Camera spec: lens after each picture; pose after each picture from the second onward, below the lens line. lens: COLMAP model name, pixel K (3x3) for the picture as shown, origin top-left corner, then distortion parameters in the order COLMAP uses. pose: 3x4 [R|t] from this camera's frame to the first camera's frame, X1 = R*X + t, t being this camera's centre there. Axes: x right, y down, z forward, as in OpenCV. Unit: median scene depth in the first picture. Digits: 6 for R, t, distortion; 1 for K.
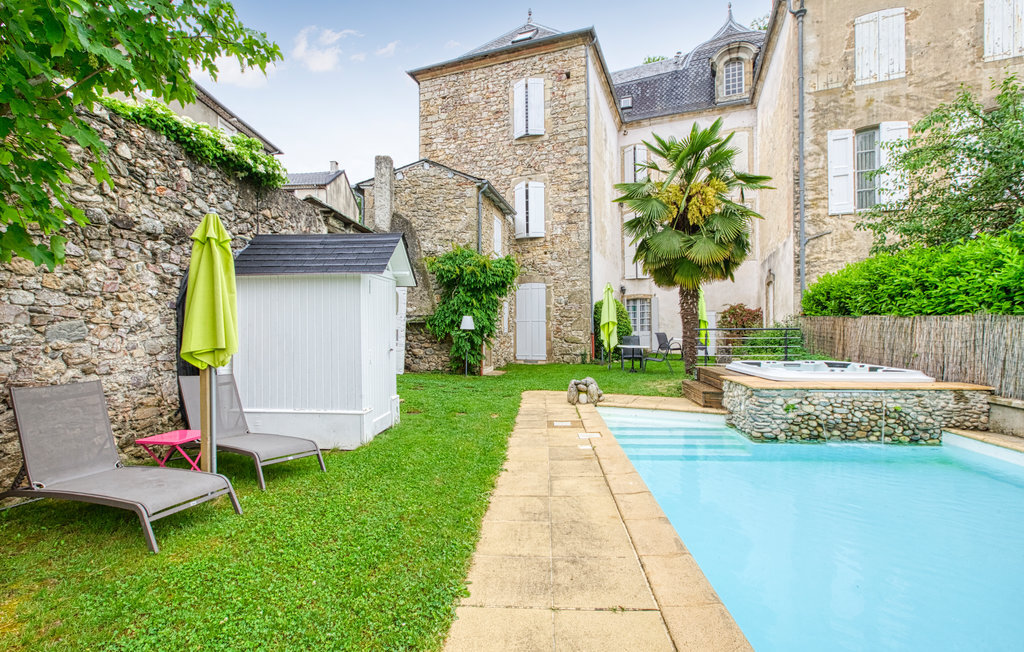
lens RADIAL K [[478.4, 0, 512.7], [0, 478.4, 322.9], [0, 0, 1]] dist [-0.049807, 0.020995]
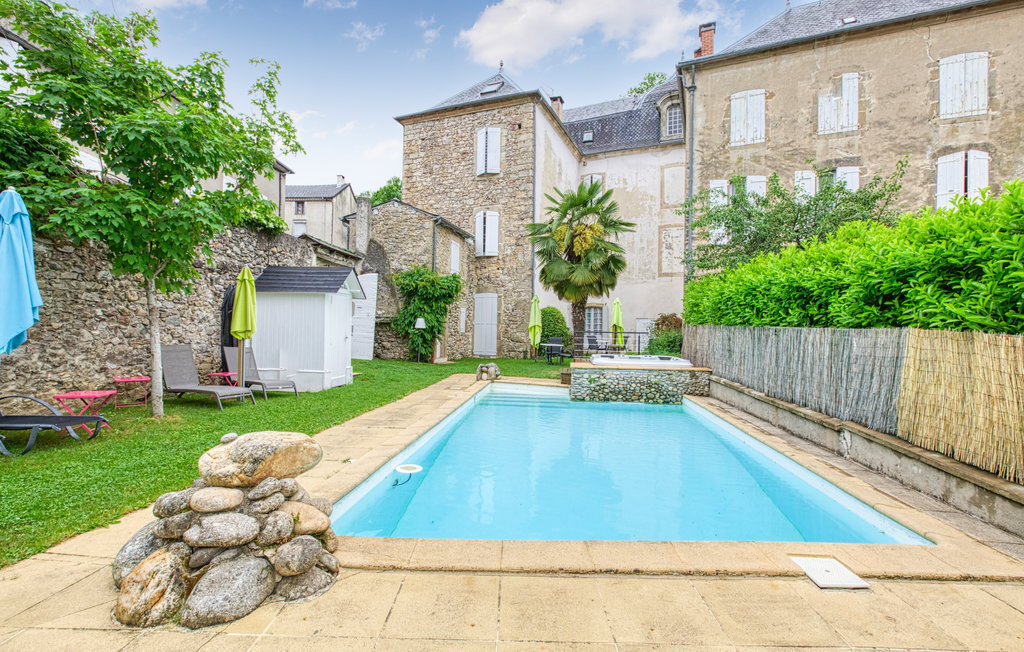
lens RADIAL K [[478.4, 0, 512.7], [0, 478.4, 322.9], [0, 0, 1]] dist [-0.049807, 0.020995]
pose [[0.999554, 0.023965, -0.017806, 0.176567], [-0.024090, 0.999687, -0.006814, 0.001755], [0.017637, 0.007240, 0.999818, -0.322056]]
